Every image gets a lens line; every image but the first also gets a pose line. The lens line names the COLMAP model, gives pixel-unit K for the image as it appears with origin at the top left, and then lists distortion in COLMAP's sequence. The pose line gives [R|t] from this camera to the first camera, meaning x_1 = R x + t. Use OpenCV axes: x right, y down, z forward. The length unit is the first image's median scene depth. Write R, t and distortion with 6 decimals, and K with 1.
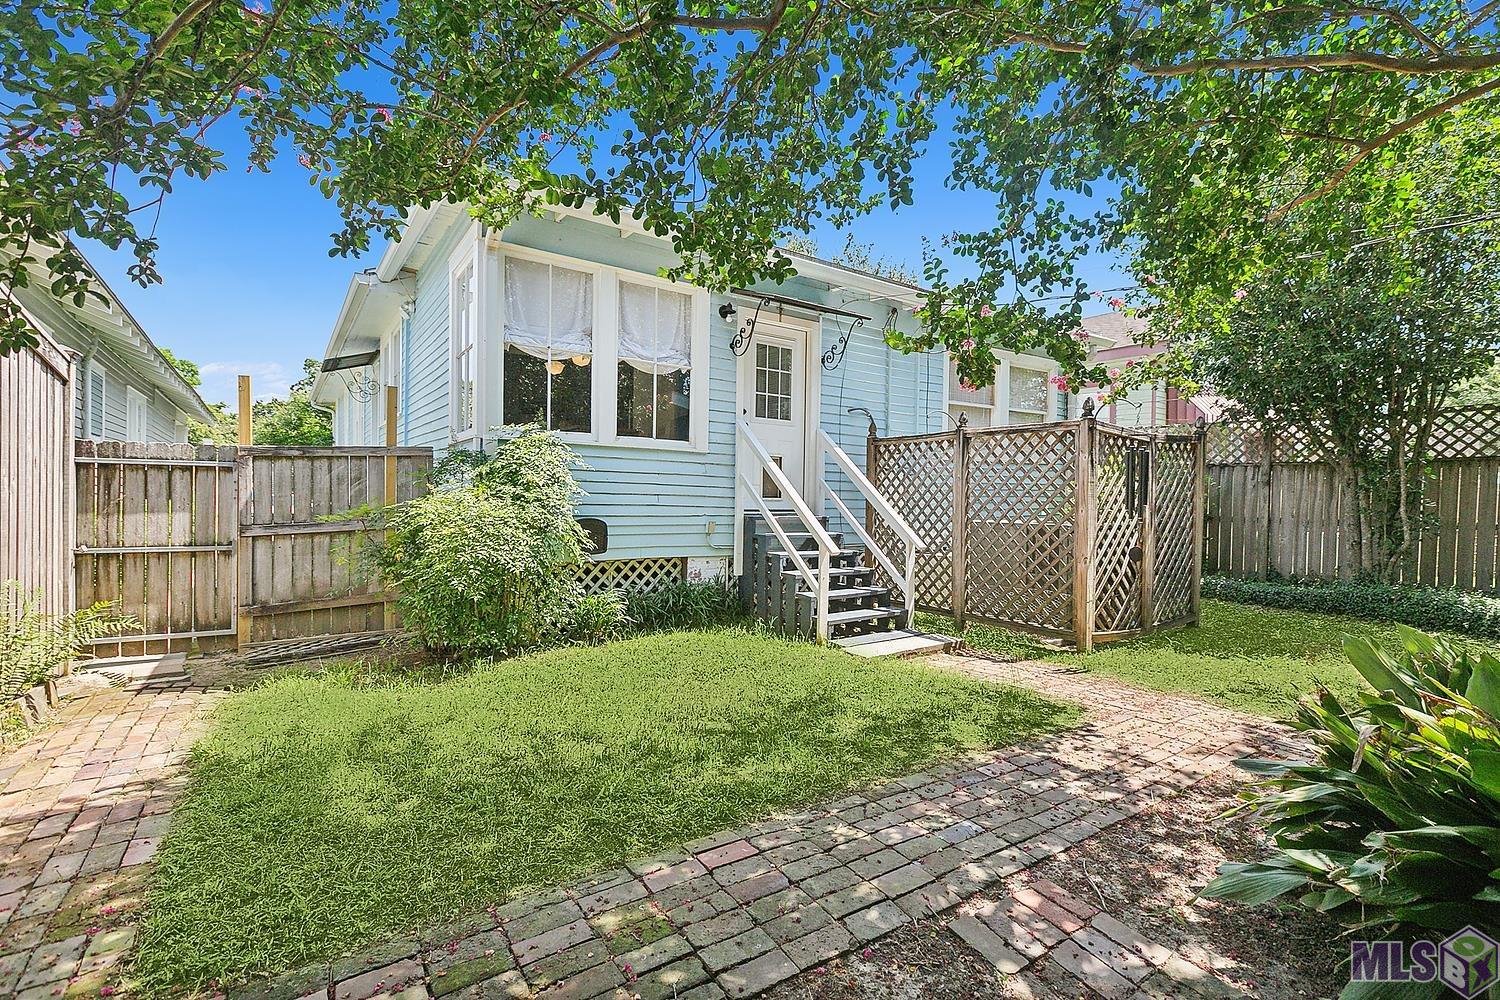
lens RADIAL K [[692.7, 0, 750.0], [0, 692.7, 500.0], [0, 0, 1]] dist [-0.000416, -0.000142]
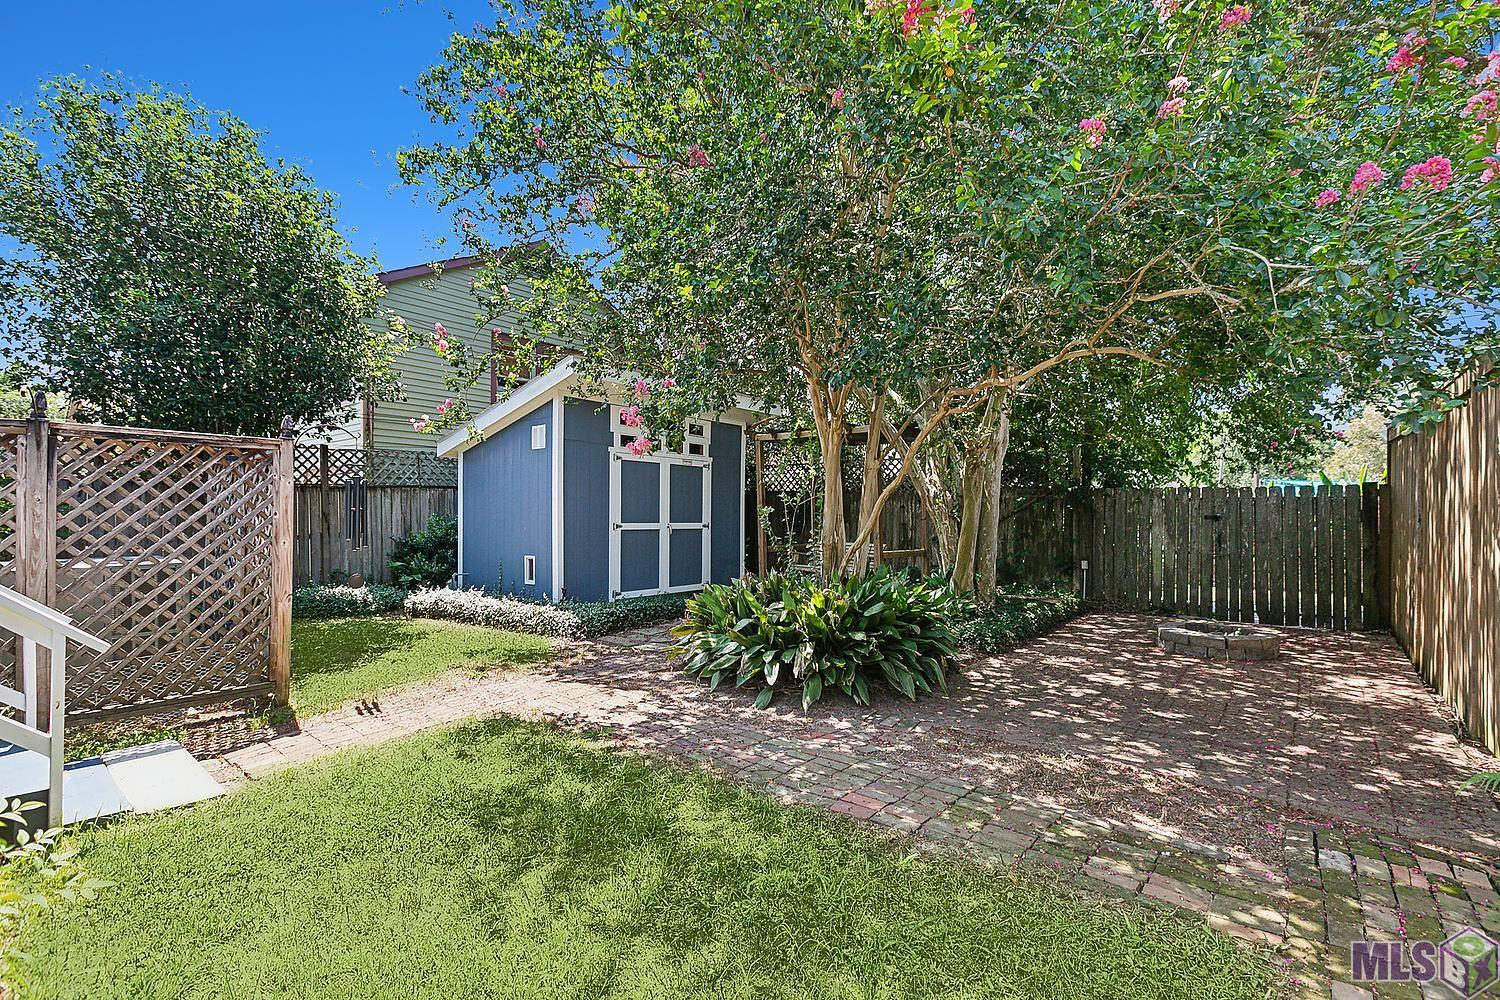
lens RADIAL K [[692.7, 0, 750.0], [0, 692.7, 500.0], [0, 0, 1]] dist [-0.000416, -0.000142]
pose [[-0.296112, -0.006477, 0.955131, -1.008017], [-0.000056, 0.999977, 0.006764, -0.089155], [-0.955153, 0.001949, -0.296105, 1.262348]]
